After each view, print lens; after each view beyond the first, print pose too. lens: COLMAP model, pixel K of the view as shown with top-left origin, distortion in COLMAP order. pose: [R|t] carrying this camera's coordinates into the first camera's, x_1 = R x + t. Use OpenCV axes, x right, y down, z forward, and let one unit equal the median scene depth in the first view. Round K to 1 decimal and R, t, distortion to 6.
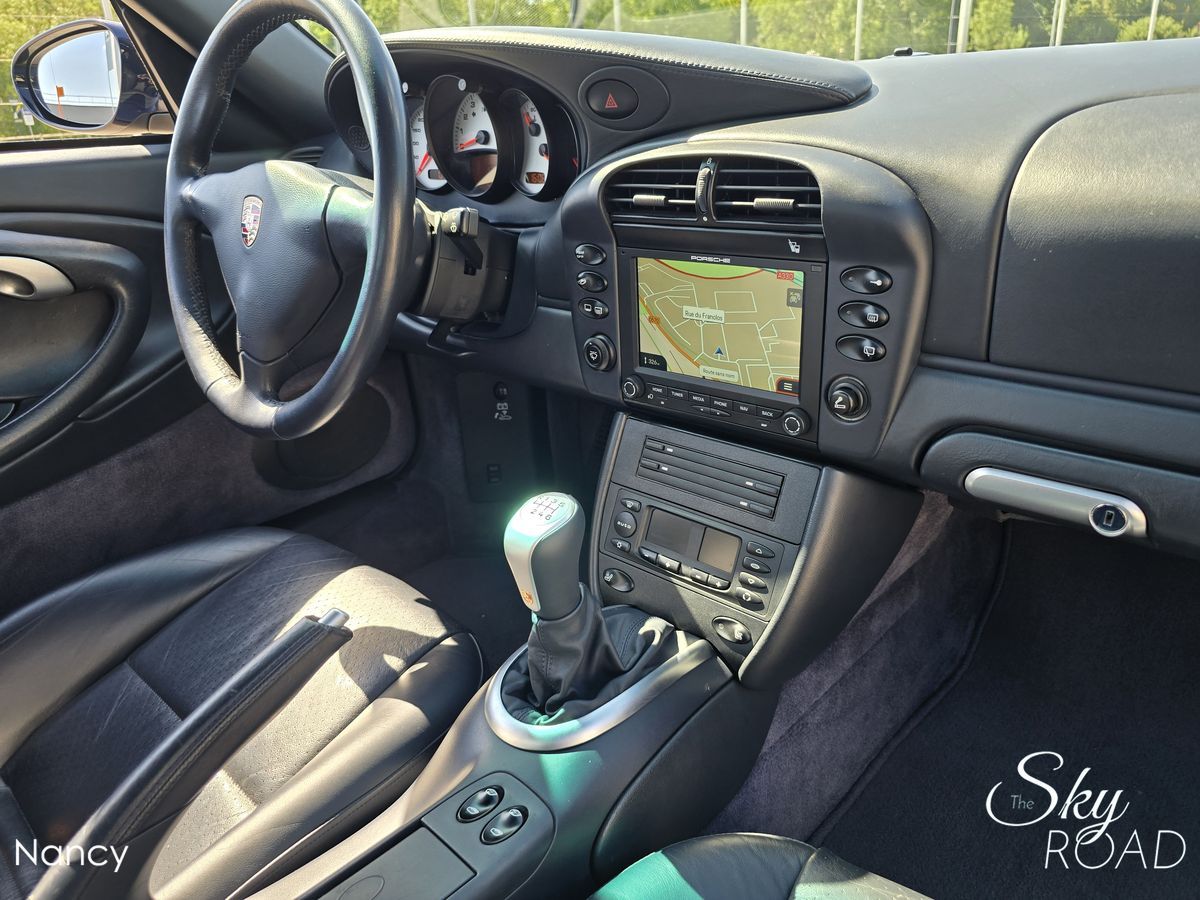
lens RADIAL K [[786.4, 0, 606.8], [0, 786.4, 443.6], [0, 0, 1]] dist [0.044077, -0.054020]
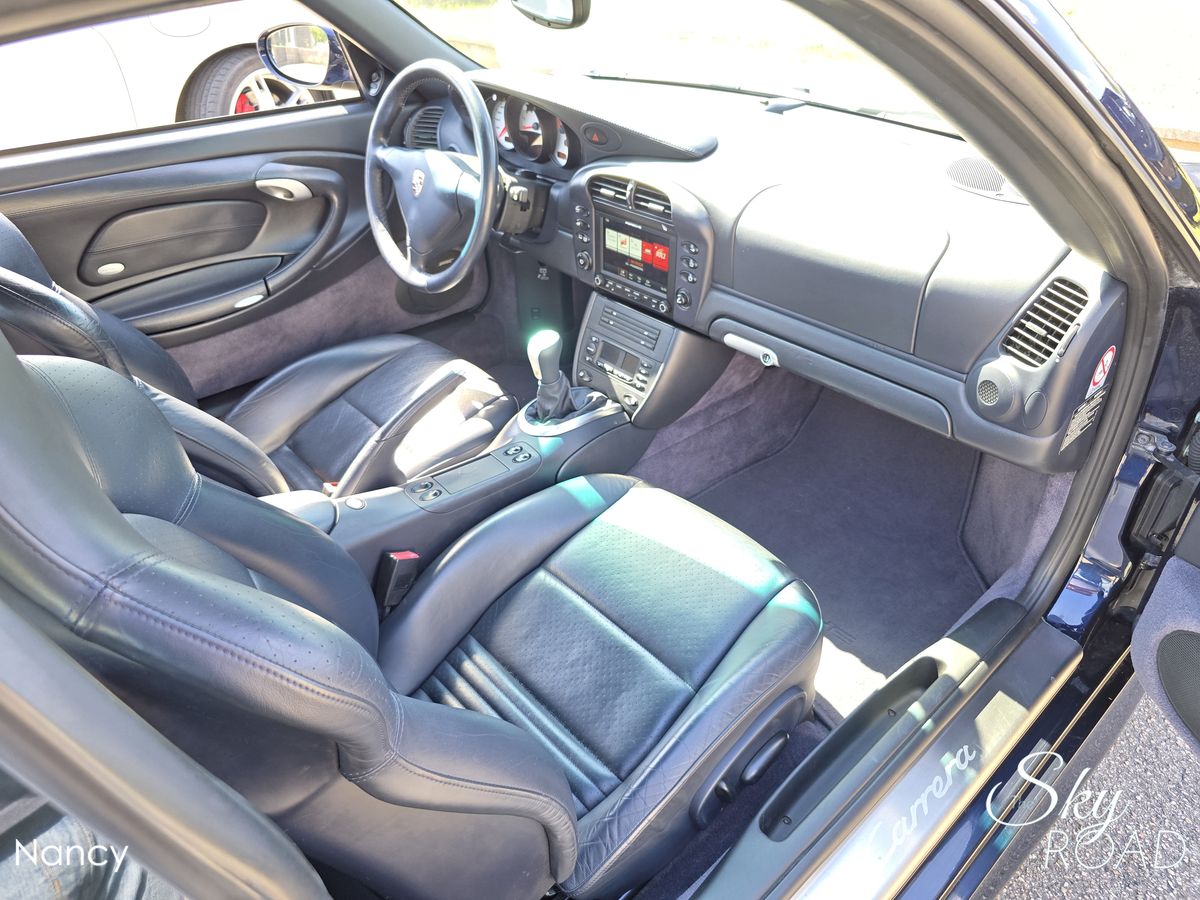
lens RADIAL K [[810.4, 0, 600.0], [0, 810.4, 450.0], [0, 0, 1]] dist [0.040106, -0.033757]
pose [[0.993051, 0.092352, -0.072938, 0.224778], [-0.074867, 0.973978, 0.213919, -0.092195], [0.090796, -0.206972, 0.974125, -1.102557]]
